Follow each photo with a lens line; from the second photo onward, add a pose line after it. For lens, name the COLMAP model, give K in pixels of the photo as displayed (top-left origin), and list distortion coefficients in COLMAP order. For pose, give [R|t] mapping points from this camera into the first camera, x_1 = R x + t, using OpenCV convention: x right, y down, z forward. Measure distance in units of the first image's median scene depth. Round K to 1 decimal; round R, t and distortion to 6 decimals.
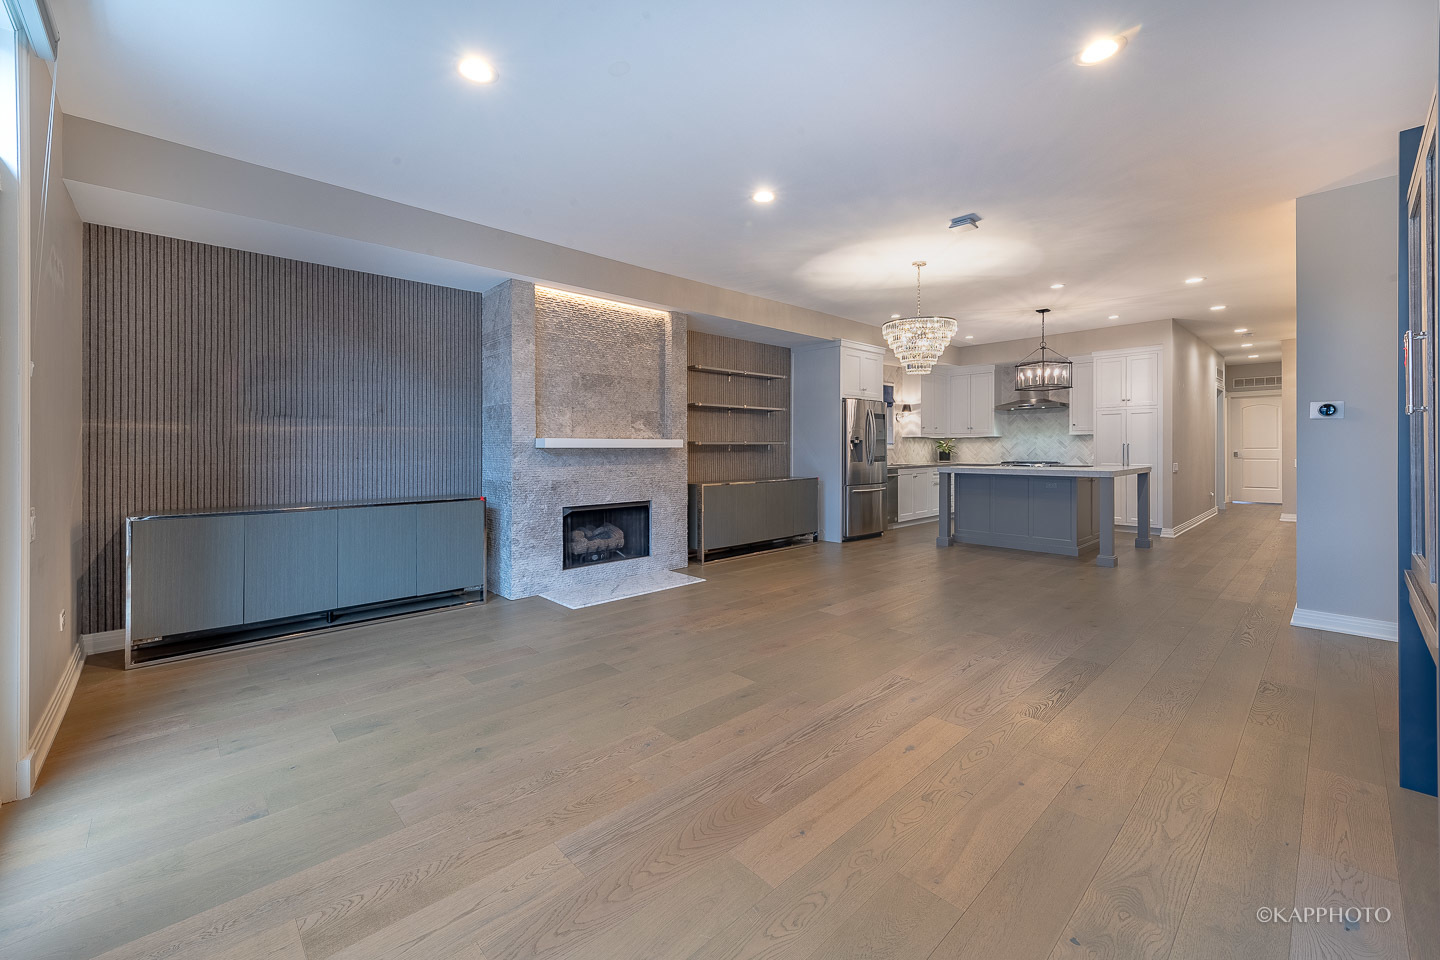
lens RADIAL K [[617.4, 0, 749.0], [0, 617.4, 451.3], [0, 0, 1]] dist [0.010378, -0.000119]
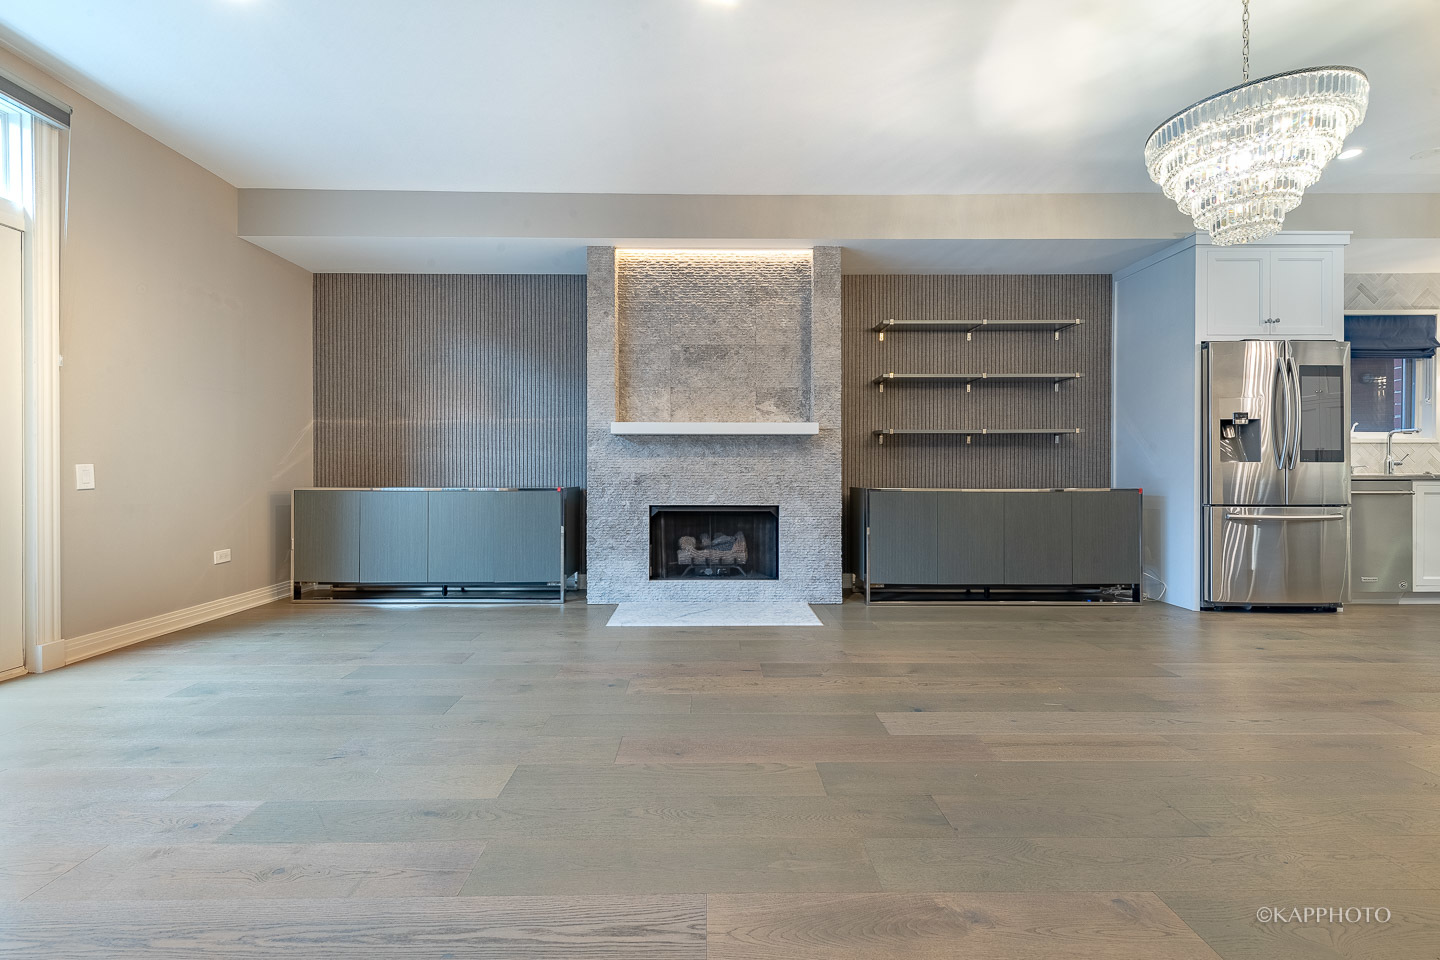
lens RADIAL K [[616.7, 0, 677.6], [0, 616.7, 471.4], [0, 0, 1]] dist [0.006911, -0.000914]
pose [[0.695544, 0.007823, -0.718440, 0.288346], [-0.006894, 0.999967, 0.004214, 0.034981], [0.718450, 0.002022, 0.695576, 0.383760]]
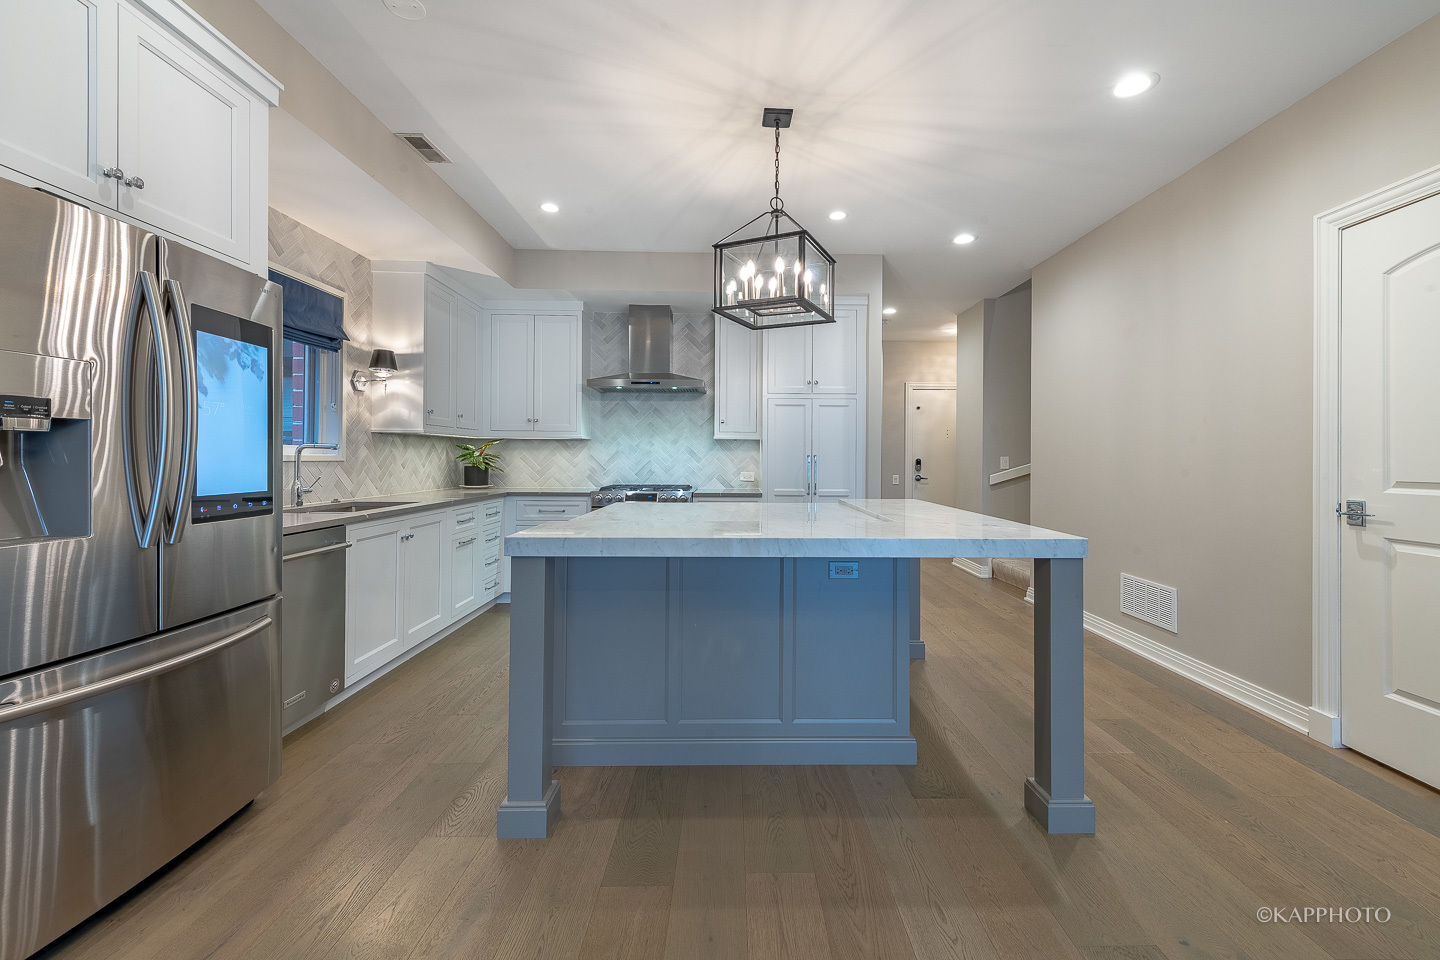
lens RADIAL K [[564.0, 0, 771.0], [0, 564.0, 457.6], [0, 0, 1]] dist [-0.000693, -0.000548]
pose [[0.672507, 0.009244, 0.740033, 0.260838], [-0.005689, 0.999957, -0.007321, -0.008914], [-0.740069, 0.000714, 0.672531, 0.959958]]
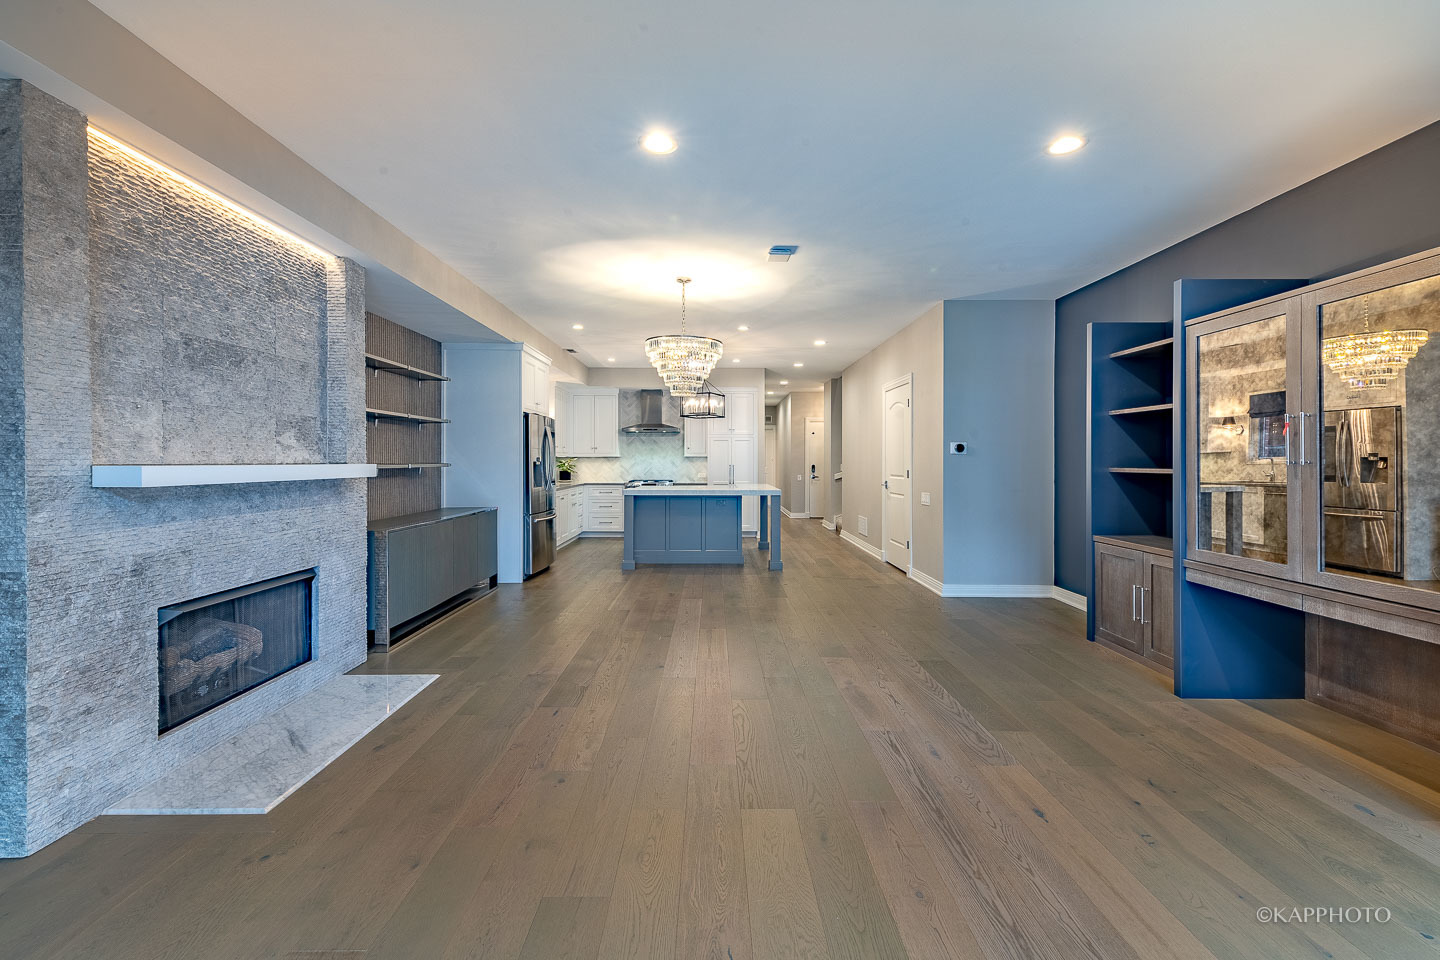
lens RADIAL K [[566.2, 0, 754.2], [0, 566.2, 470.4], [0, 0, 1]] dist [0.001188, -0.000176]
pose [[0.670931, -0.007279, 0.741484, -0.275149], [-0.000876, 0.999943, 0.010609, -0.018923], [-0.741519, -0.007767, 0.670887, 0.313810]]
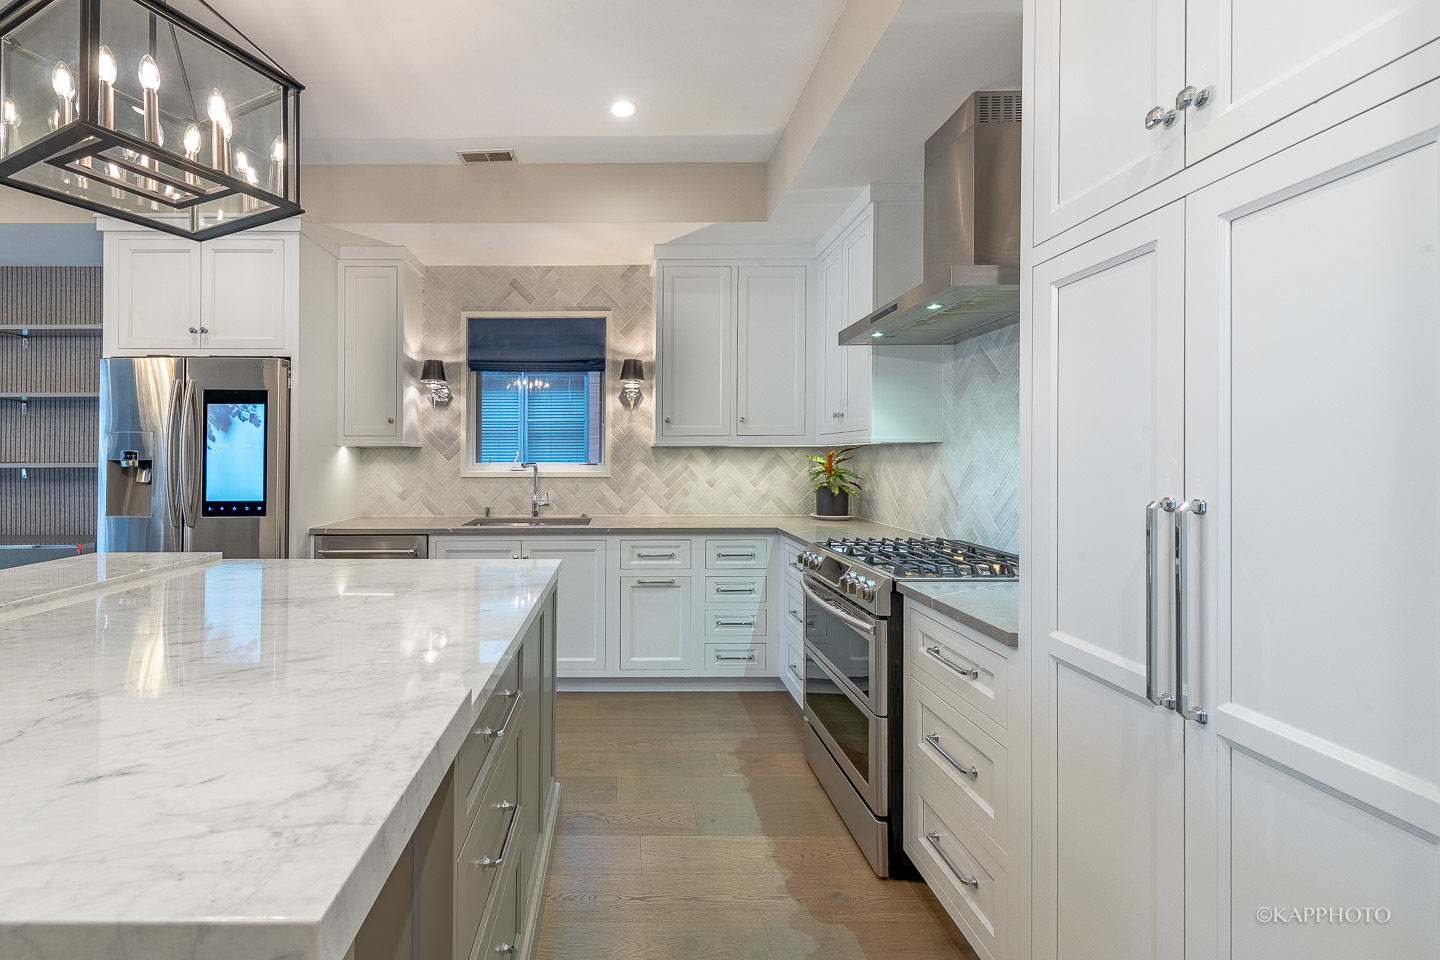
lens RADIAL K [[638.9, 0, 604.0], [0, 638.9, 456.3], [0, 0, 1]] dist [0.002035, -0.000032]
pose [[0.689983, 0.001200, -0.723825, 0.890724], [-0.005144, 0.999982, -0.003246, -0.027501], [0.723807, 0.005963, 0.689976, 1.220895]]
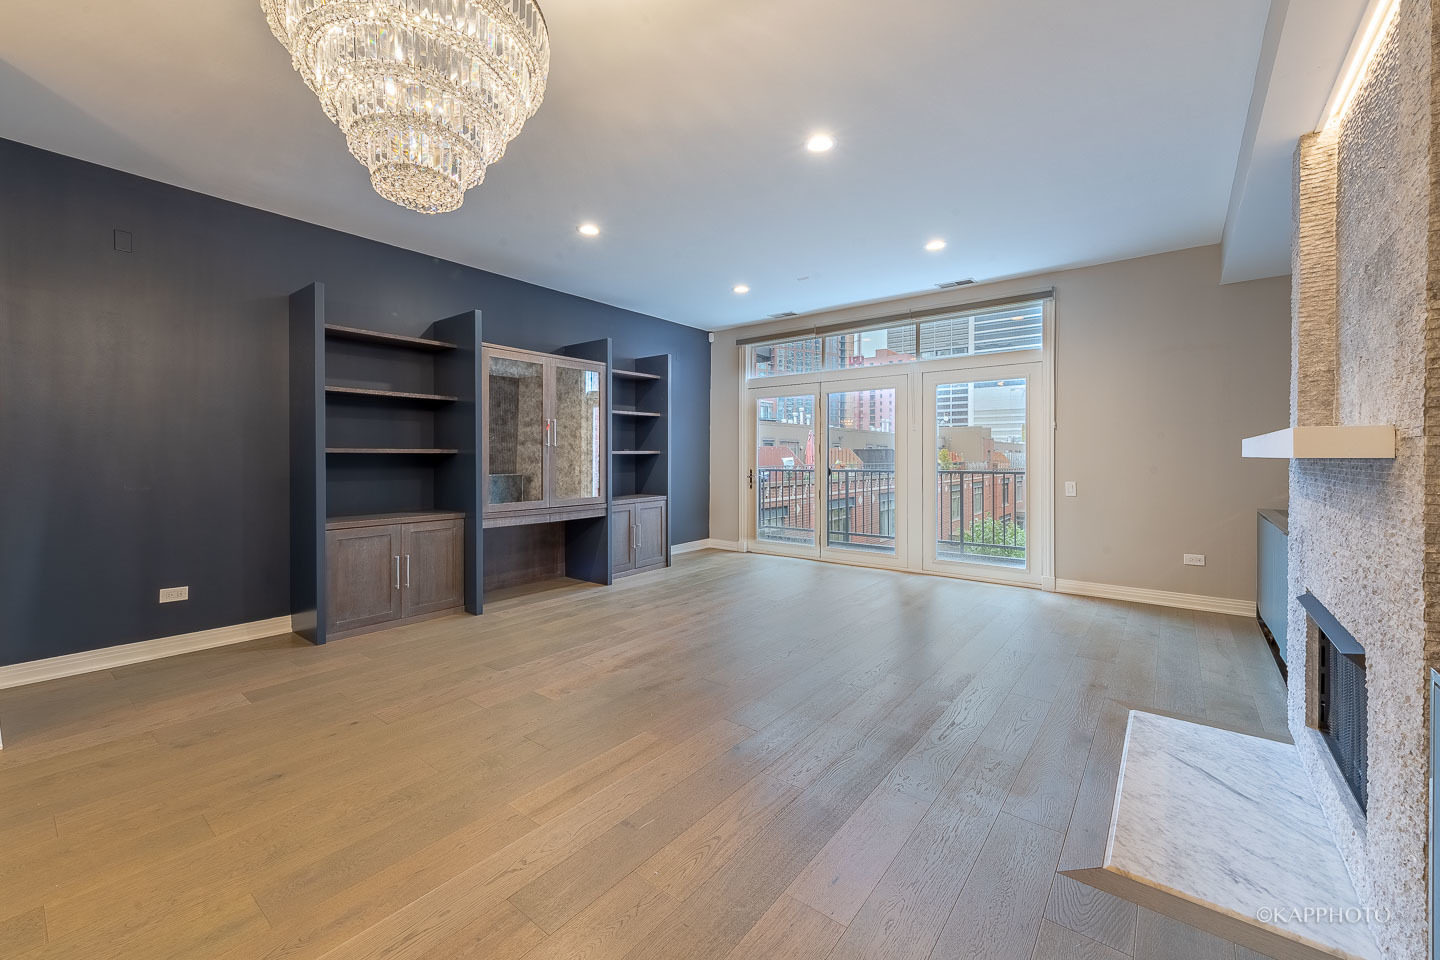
lens RADIAL K [[587.6, 0, 758.1], [0, 587.6, 473.4], [0, 0, 1]] dist [0.008198, -0.000465]
pose [[-0.988082, 0.006620, -0.153784, 0.151346], [0.000766, 0.999274, 0.038091, -0.012580], [0.153925, 0.037519, -0.987370, 1.191819]]
